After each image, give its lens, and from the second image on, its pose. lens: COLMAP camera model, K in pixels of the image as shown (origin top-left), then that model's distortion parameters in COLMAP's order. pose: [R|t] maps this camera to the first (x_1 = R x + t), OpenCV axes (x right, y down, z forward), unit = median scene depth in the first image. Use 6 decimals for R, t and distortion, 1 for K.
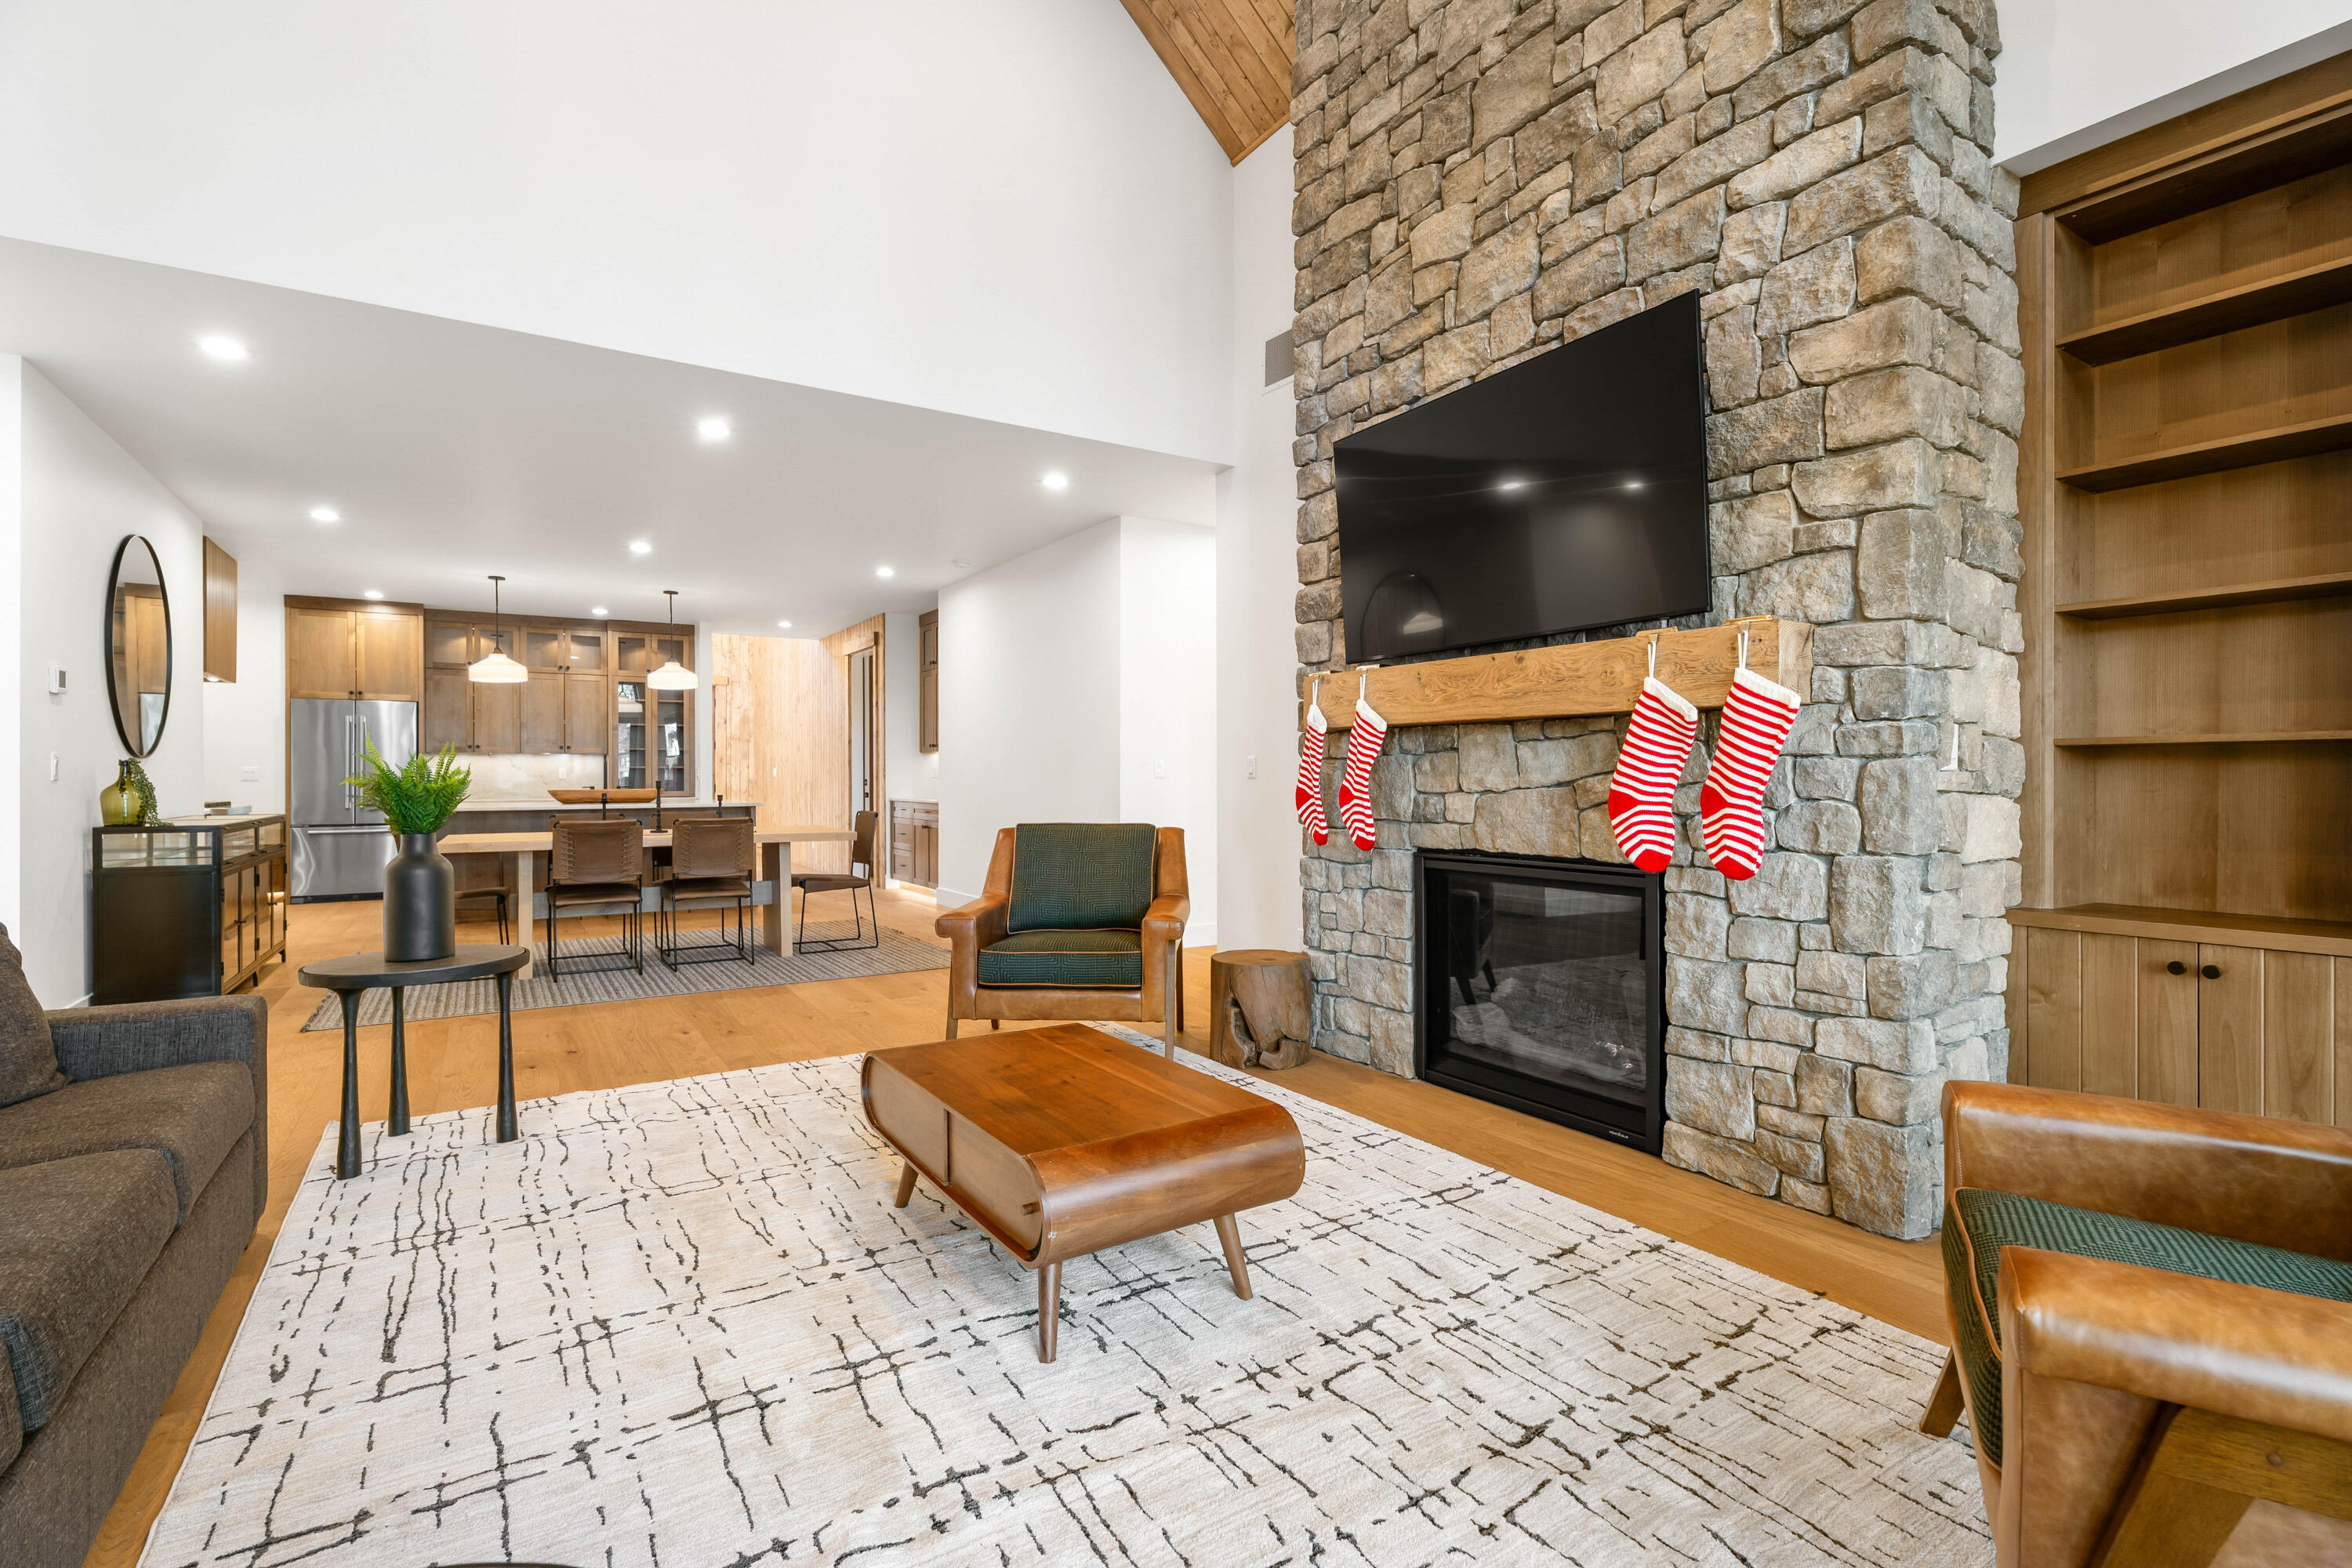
lens RADIAL K [[1065.6, 0, 1160.0], [0, 1065.6, 785.4], [0, 0, 1]] dist [0.003189, -0.002268]
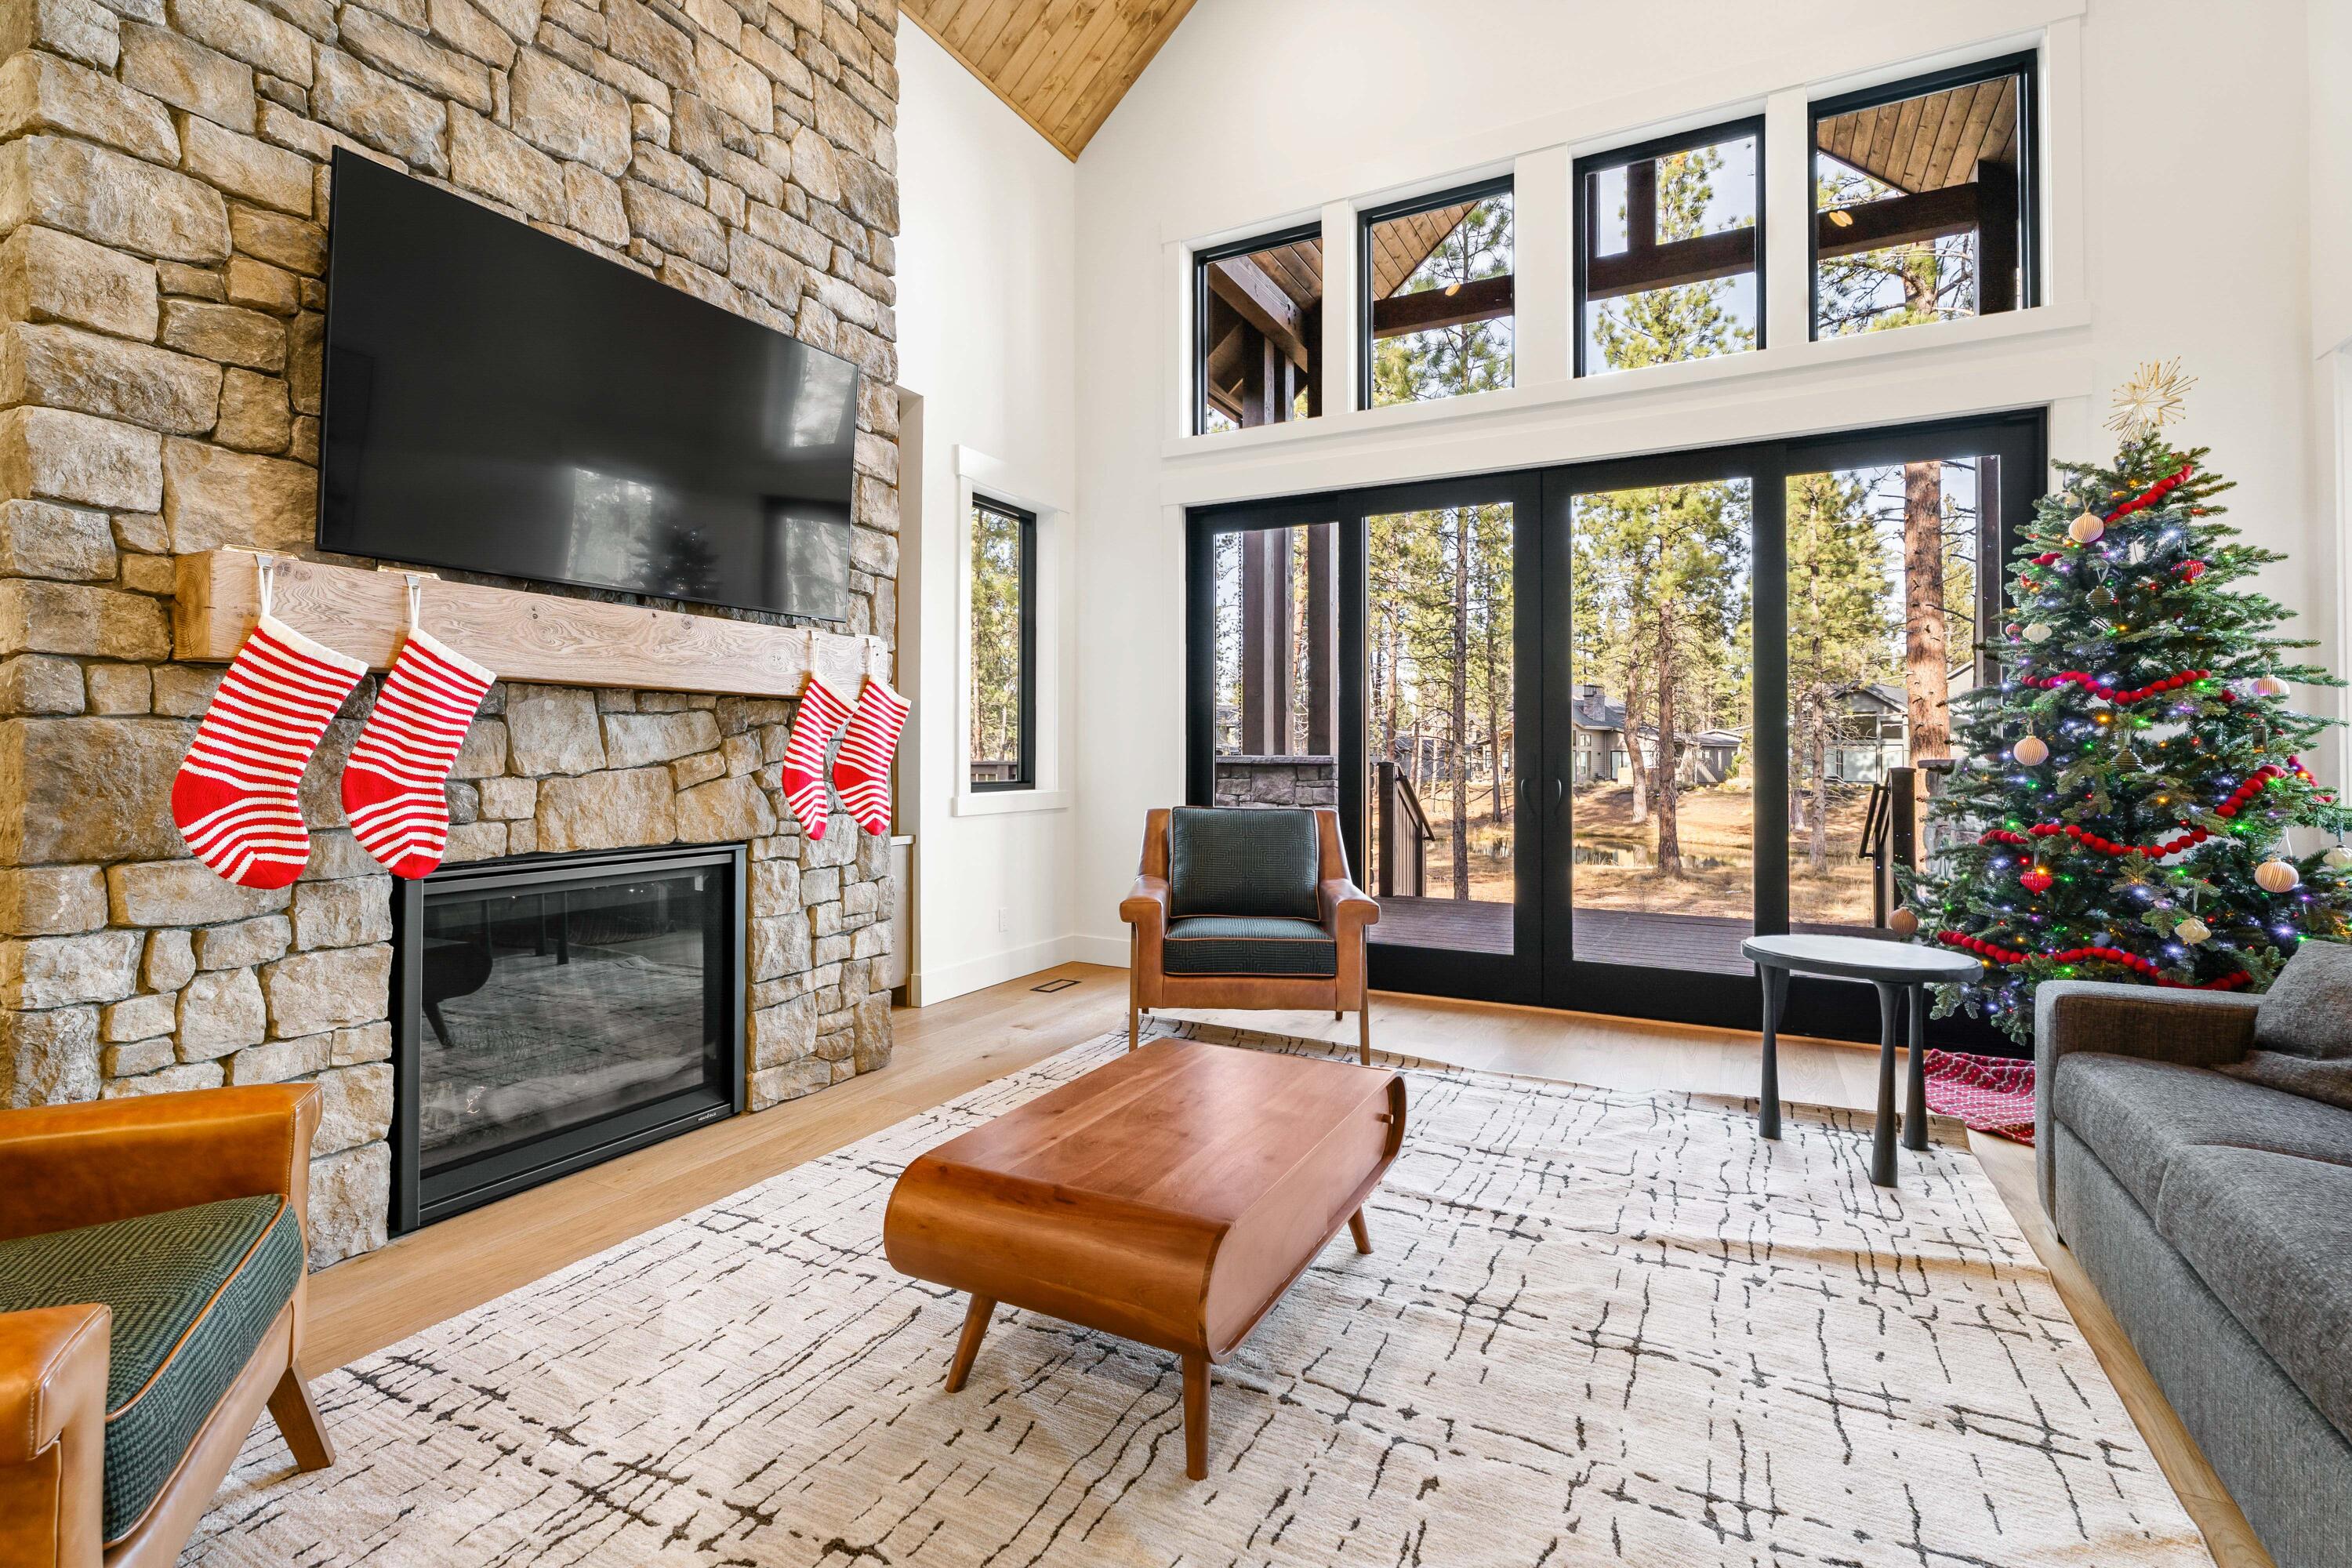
lens RADIAL K [[1065.6, 0, 1166.7], [0, 1065.6, 742.0], [0, 0, 1]] dist [0.003189, -0.002268]
pose [[-0.494372, 0.011307, 0.869177, -0.695914], [0.004096, 0.999935, -0.010678, -0.009634], [-0.869241, -0.001719, -0.494386, 1.200580]]
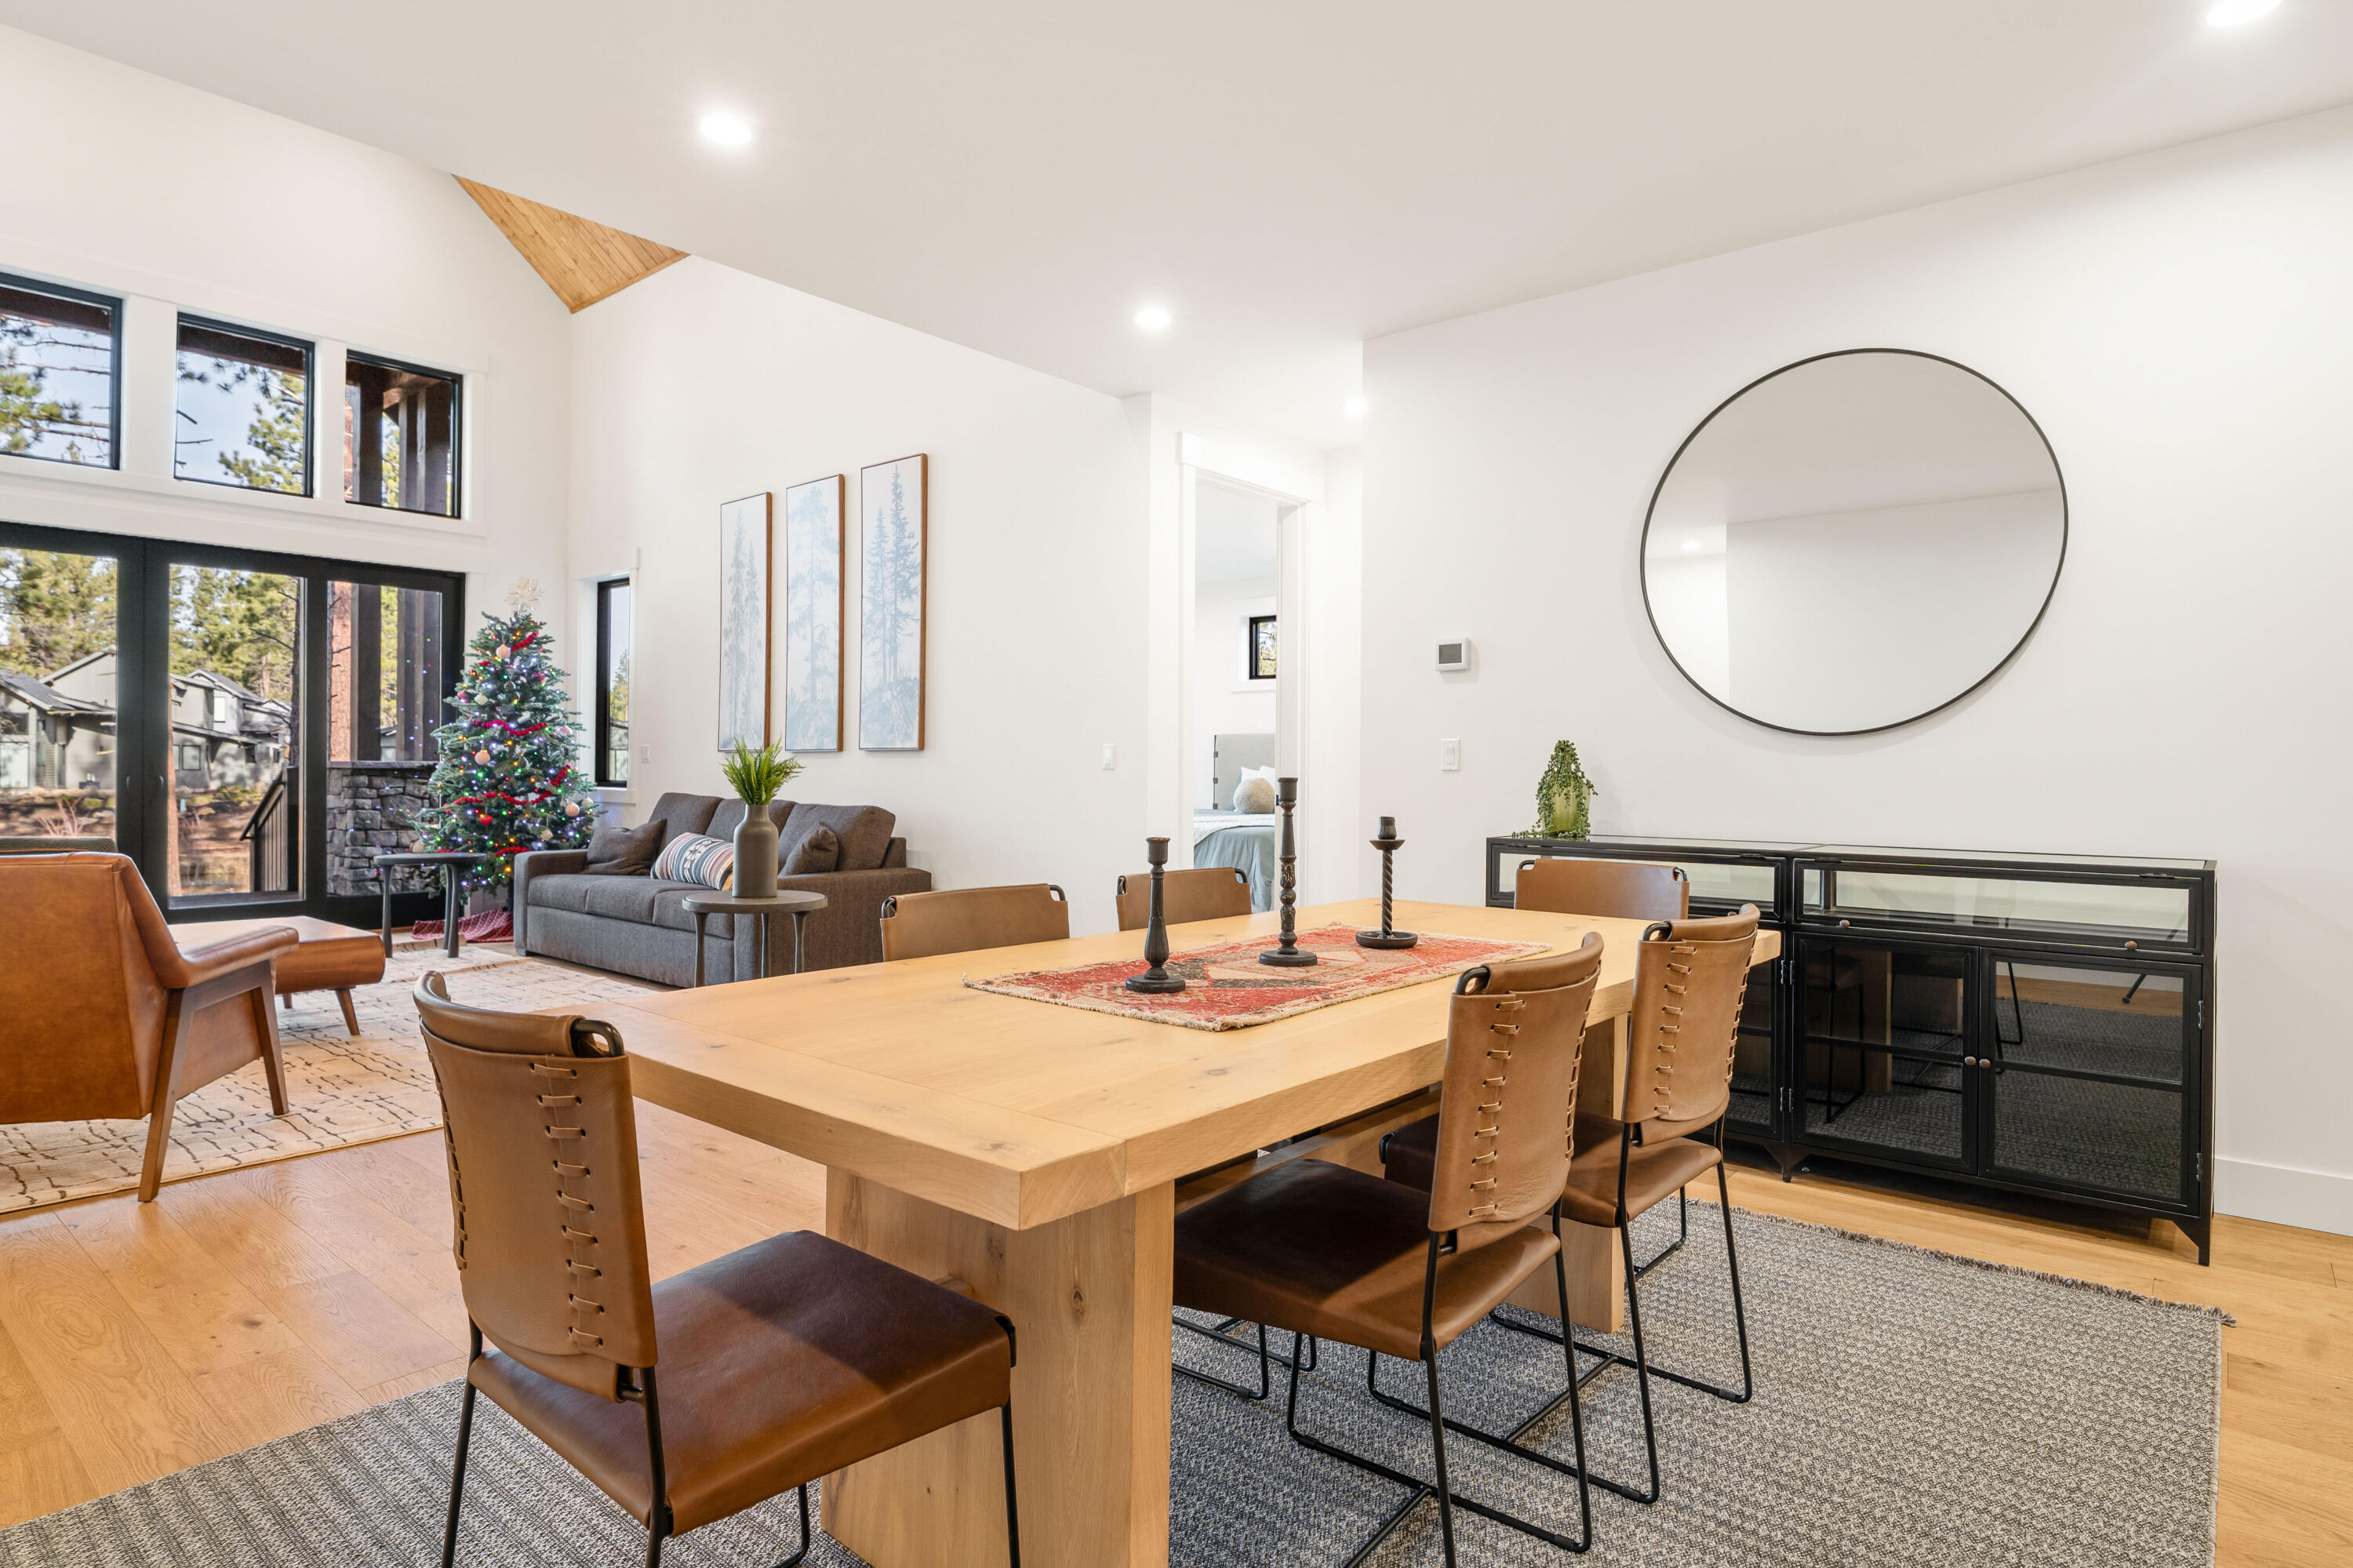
lens RADIAL K [[1272.2, 0, 1153.1], [0, 1272.2, 766.2], [0, 0, 1]] dist [-0.010424, 0.002750]
pose [[-0.954126, -0.004835, -0.299367, -0.732527], [-0.007431, 0.999944, 0.007534, -0.020876], [0.299314, 0.009413, -0.954108, 2.853982]]
